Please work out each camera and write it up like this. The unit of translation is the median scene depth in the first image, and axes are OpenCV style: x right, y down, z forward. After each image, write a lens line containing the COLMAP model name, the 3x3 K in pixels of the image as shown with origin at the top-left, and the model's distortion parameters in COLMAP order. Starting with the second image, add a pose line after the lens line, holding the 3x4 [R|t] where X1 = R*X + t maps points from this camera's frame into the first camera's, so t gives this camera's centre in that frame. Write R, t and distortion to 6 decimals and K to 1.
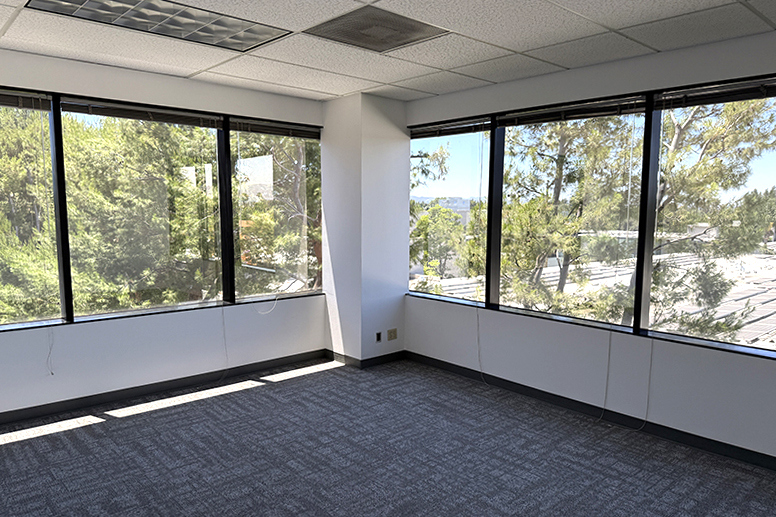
lens RADIAL K [[562.2, 0, 388.0], [0, 562.2, 258.5], [0, 0, 1]] dist [0.109515, -0.191684]
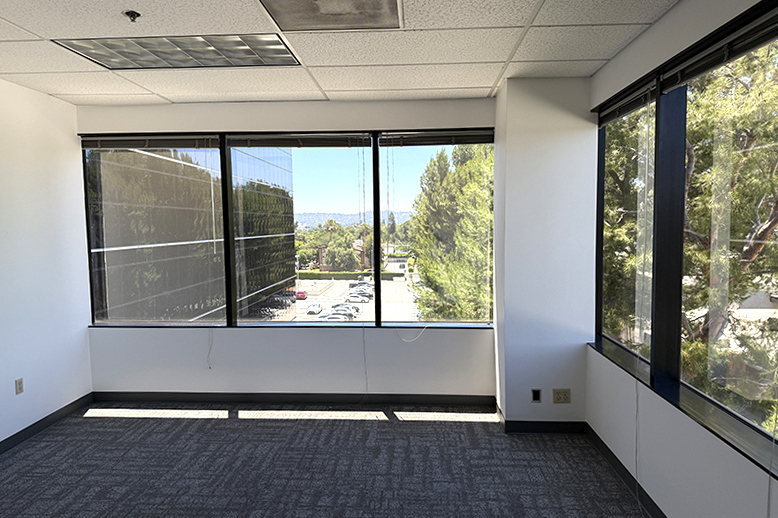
lens RADIAL K [[563.7, 0, 389.0], [0, 563.7, 259.0], [0, 0, 1]] dist [0.109515, -0.191684]
pose [[0.698836, 0.034194, -0.714464, 0.447154], [-0.052324, 0.998624, -0.003386, -0.034834], [0.713366, 0.039749, 0.699664, 0.372722]]
